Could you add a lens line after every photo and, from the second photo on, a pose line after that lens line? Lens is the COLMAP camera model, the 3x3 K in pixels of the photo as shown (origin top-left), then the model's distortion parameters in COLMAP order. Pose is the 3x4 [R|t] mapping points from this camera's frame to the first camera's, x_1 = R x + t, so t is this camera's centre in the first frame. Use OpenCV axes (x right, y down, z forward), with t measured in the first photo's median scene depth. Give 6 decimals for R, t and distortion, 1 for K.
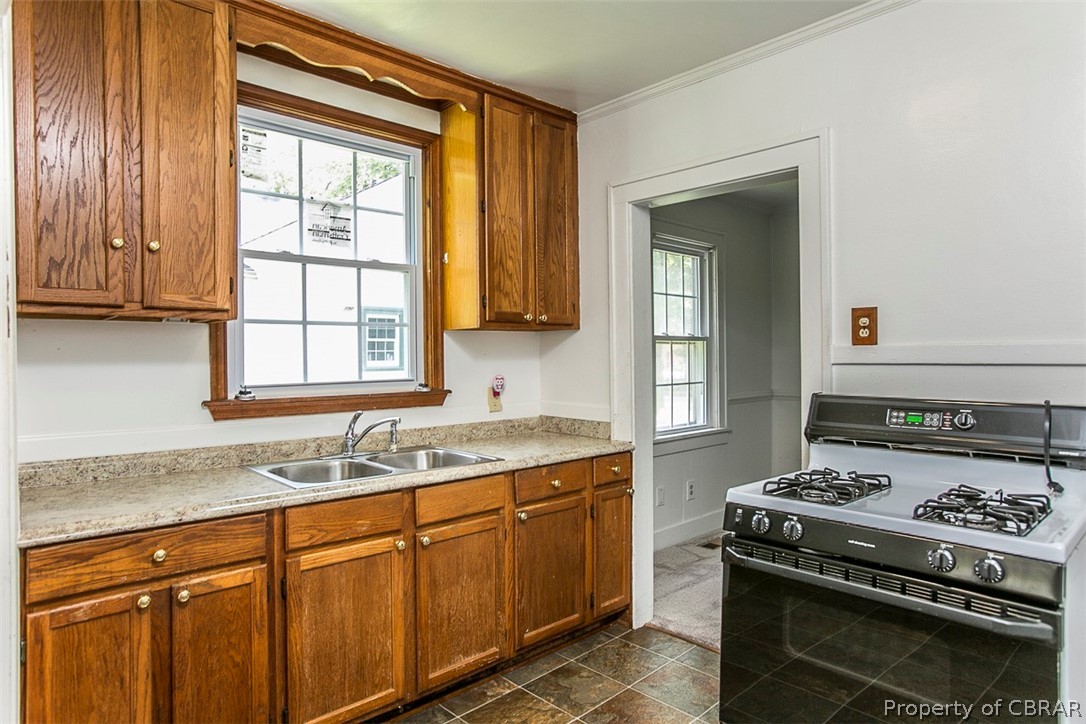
lens RADIAL K [[659.9, 0, 550.3], [0, 659.9, 359.6], [0, 0, 1]] dist [0.002448, 0.002576]
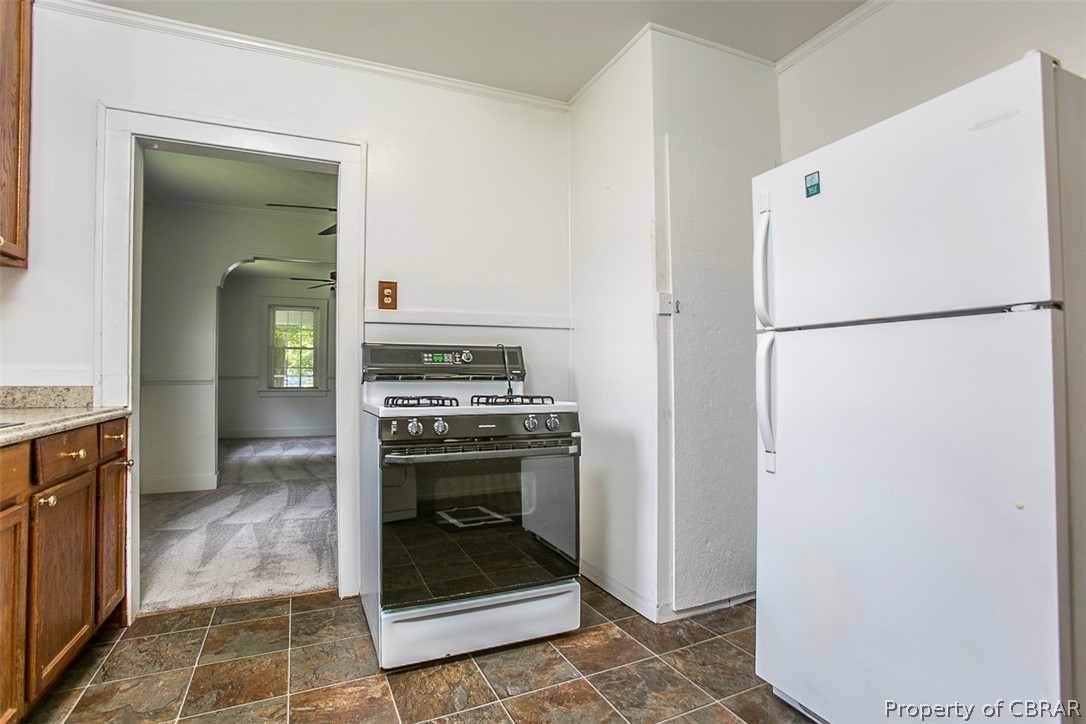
lens RADIAL K [[509.0, 0, 546.4], [0, 509.0, 360.6], [0, 0, 1]] dist [-0.016818, 0.004786]
pose [[0.361852, 0.018335, 0.932055, -0.447849], [0.013623, 0.999596, -0.024952, 0.136009], [-0.932136, 0.021726, 0.361456, 0.388522]]
